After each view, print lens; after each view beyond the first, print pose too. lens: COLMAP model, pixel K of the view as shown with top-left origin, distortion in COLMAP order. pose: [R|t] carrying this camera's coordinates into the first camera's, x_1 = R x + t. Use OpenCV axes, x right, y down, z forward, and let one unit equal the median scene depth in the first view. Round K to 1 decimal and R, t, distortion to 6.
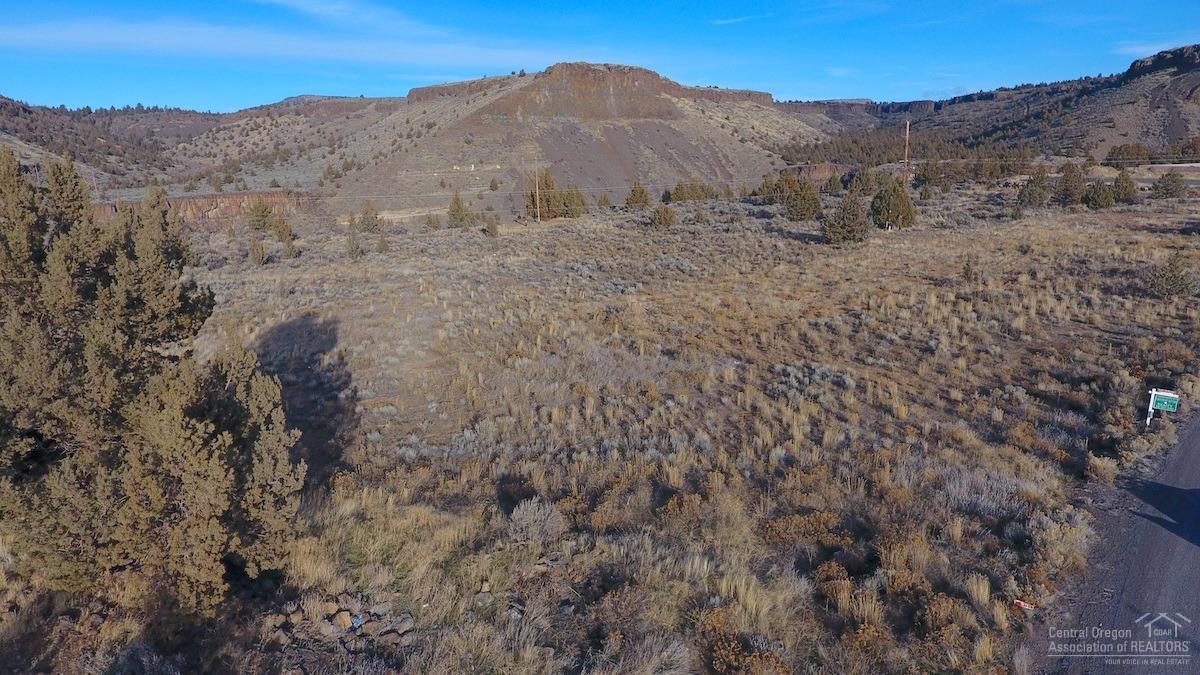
lens RADIAL K [[700.1, 0, 596.4], [0, 700.1, 341.1], [0, 0, 1]] dist [-0.001469, -0.002256]
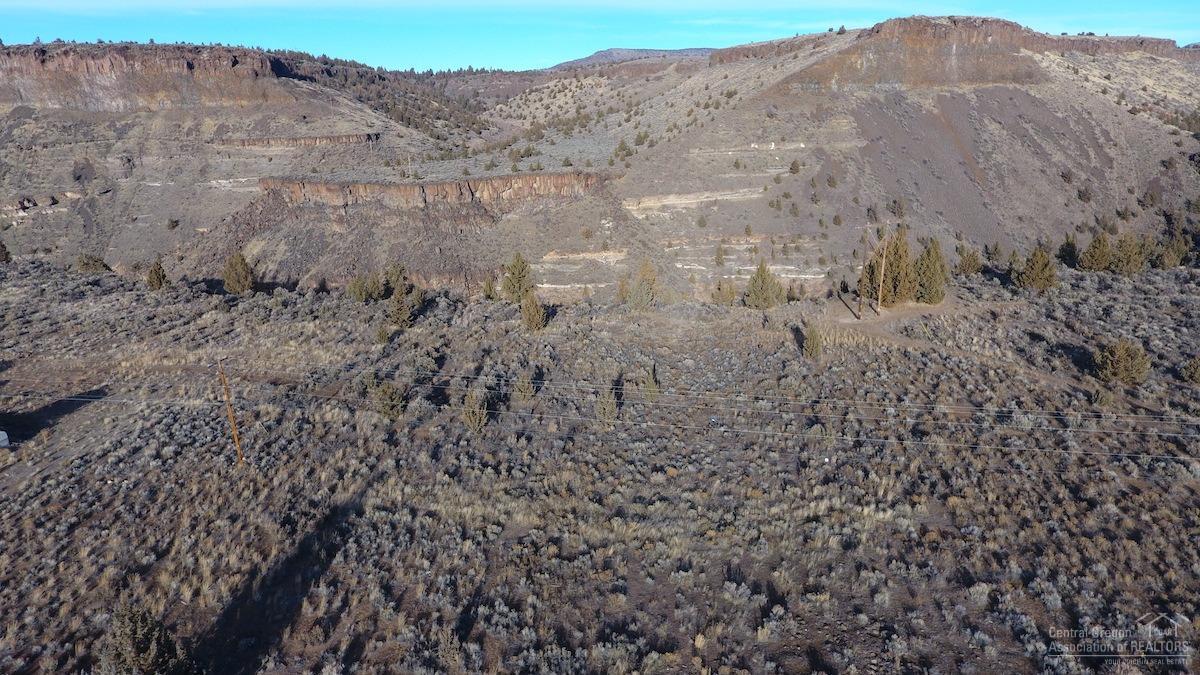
lens RADIAL K [[700.1, 0, 597.0], [0, 700.1, 340.6], [0, 0, 1]] dist [-0.001469, -0.002256]
pose [[0.921963, 0.125069, -0.366528, -0.026568], [-0.101318, 0.991350, 0.083422, -0.056122], [0.373791, -0.039776, 0.926660, 0.085543]]
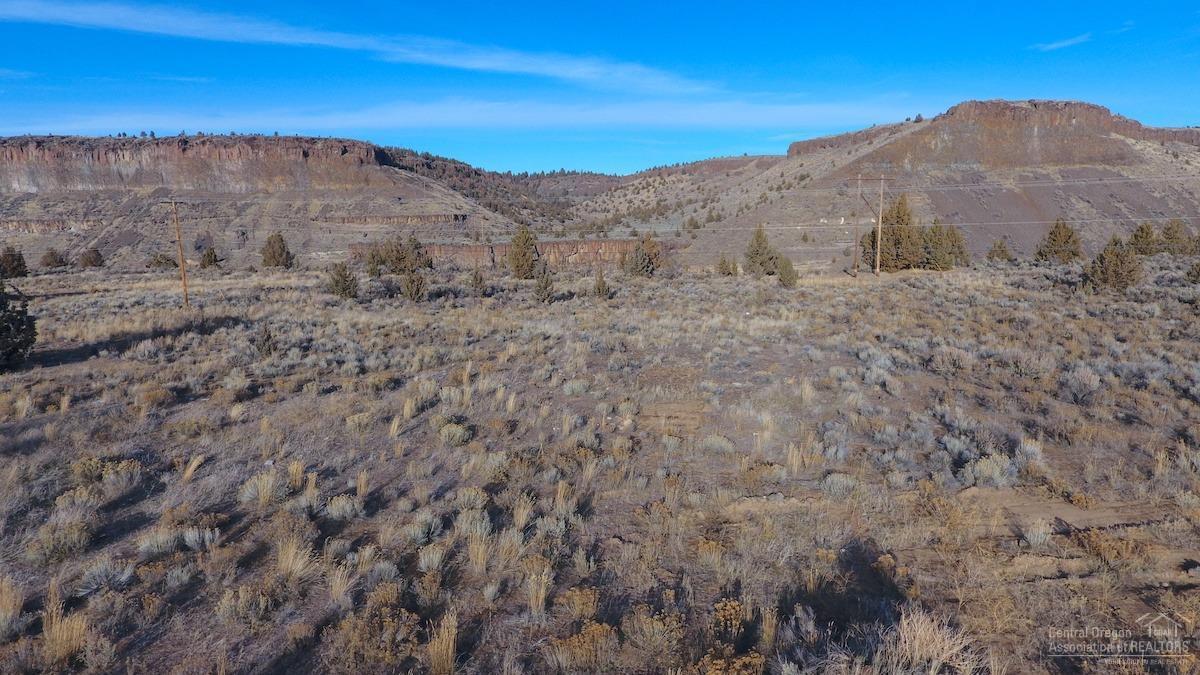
lens RADIAL K [[700.1, 0, 597.1], [0, 700.1, 341.5], [0, 0, 1]] dist [-0.001469, -0.002256]
pose [[0.864478, 0.096484, -0.493324, 0.006833], [-0.137472, 0.989371, -0.047400, -0.012781], [0.483507, 0.108794, 0.868553, 0.100868]]
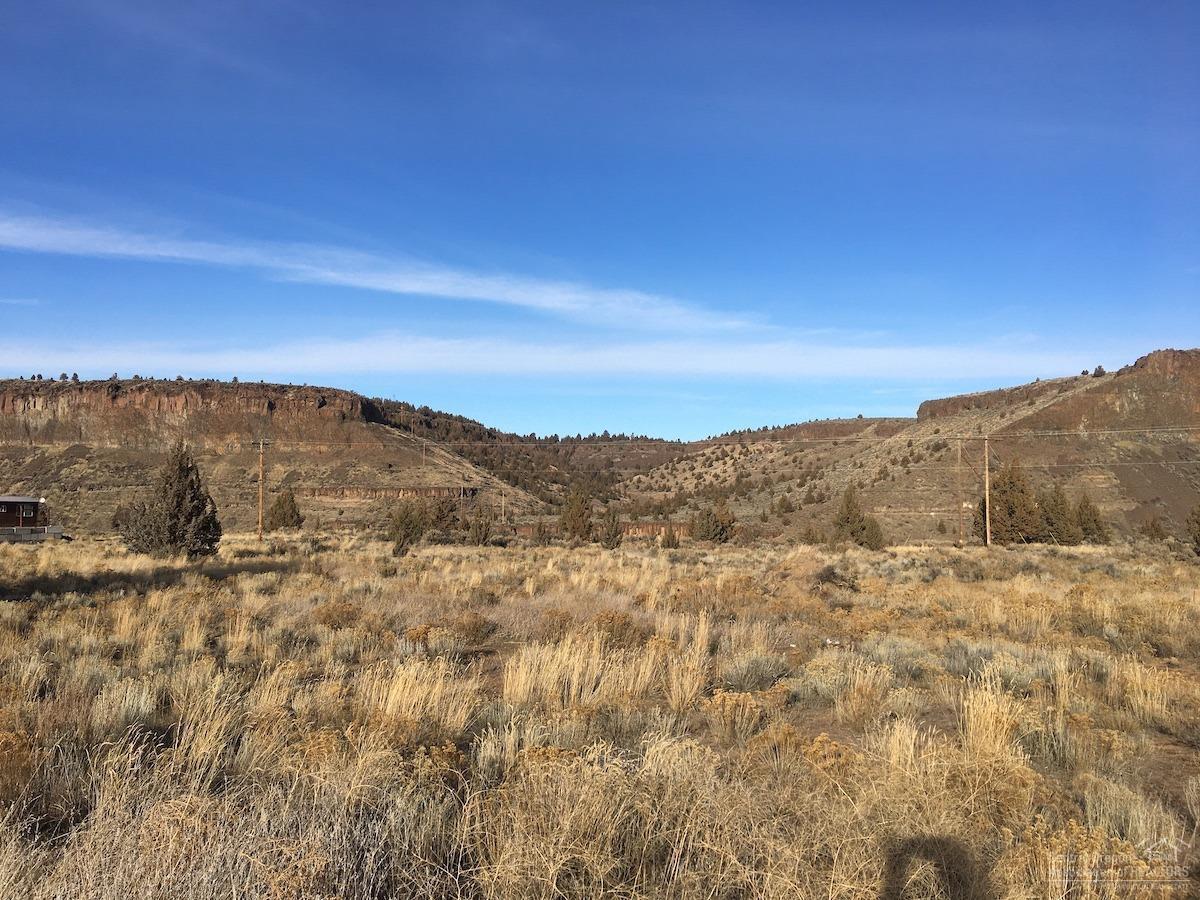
lens RADIAL K [[1012.3, 0, 591.5], [0, 1012.3, 445.5], [0, 0, 1]] dist [0.078291, -0.092202]
pose [[0.833024, -0.002791, -0.553230, 0.035766], [-0.170760, 0.949864, -0.261913, 0.008440], [0.526225, 0.312649, 0.790783, 0.048134]]
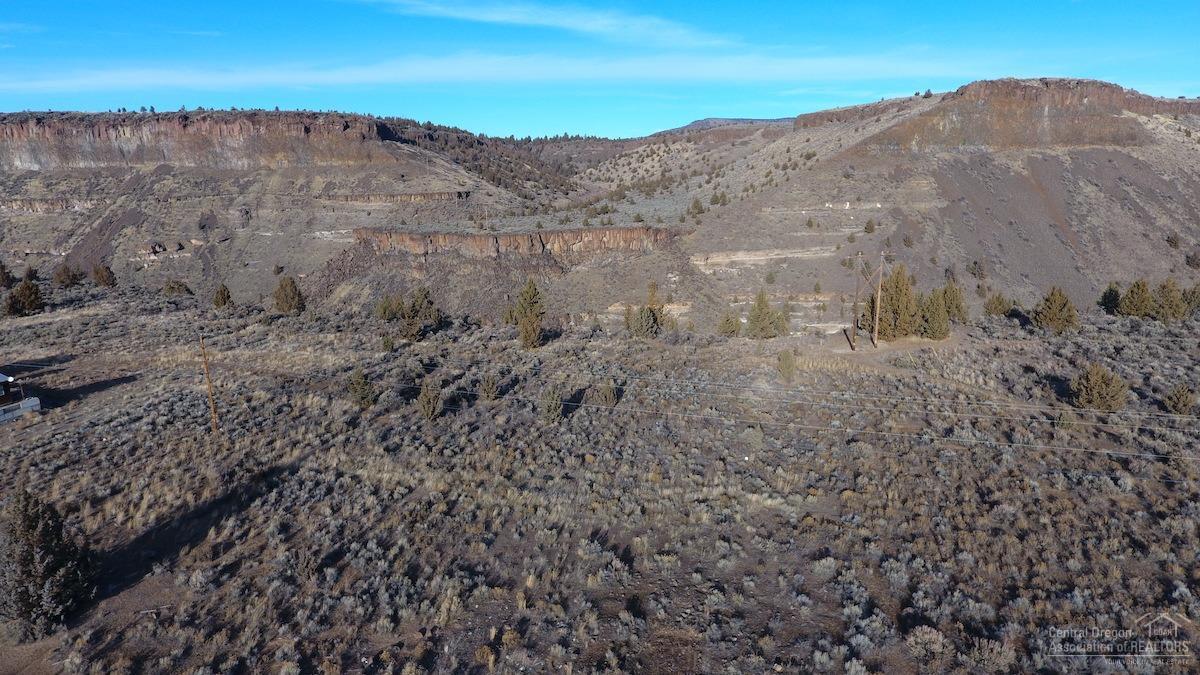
lens RADIAL K [[700.1, 0, 597.2], [0, 700.1, 341.0], [0, 0, 1]] dist [-0.001469, -0.002256]
pose [[0.861927, 0.125131, -0.491350, 0.005999], [-0.137363, 0.990457, 0.011274, -0.047050], [0.488071, 0.057776, 0.870889, 0.091263]]
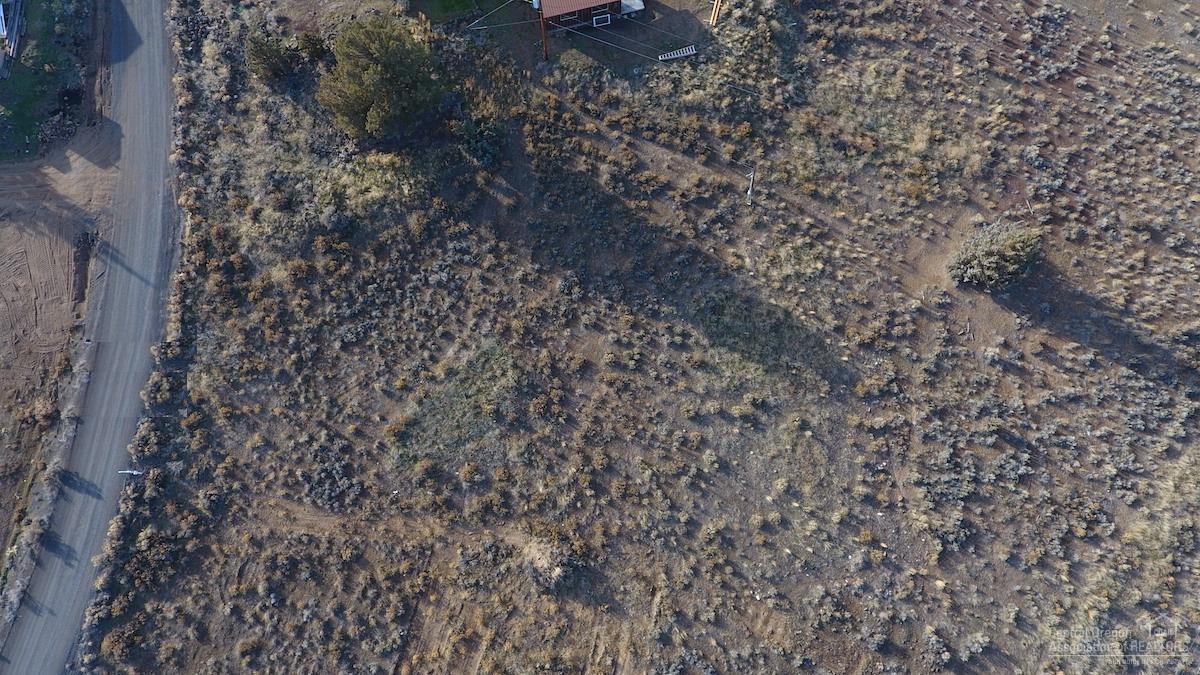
lens RADIAL K [[700.1, 0, 606.5], [0, 700.1, 335.0], [0, 0, 1]] dist [-0.001469, -0.002256]
pose [[-0.747318, 0.652015, -0.128029, -0.011090], [-0.155760, 0.015412, 0.987675, -0.125484], [0.645952, 0.758049, 0.090040, 0.086424]]
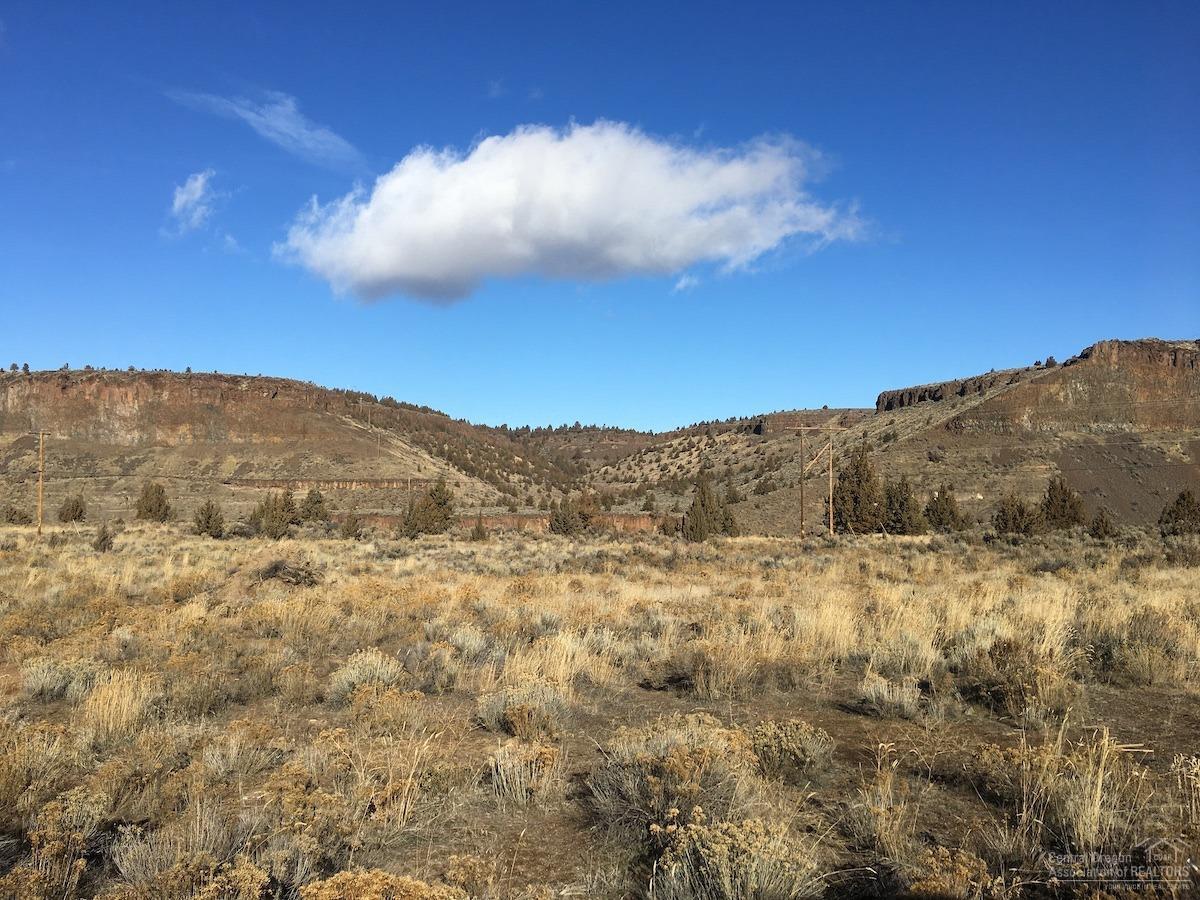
lens RADIAL K [[1012.3, 0, 588.7], [0, 1012.3, 445.3], [0, 0, 1]] dist [0.078291, -0.092202]
pose [[0.840159, 0.001033, -0.542339, 0.065622], [-0.166651, 0.952109, -0.256352, 0.001264], [0.516101, 0.305758, 0.800095, 0.072337]]
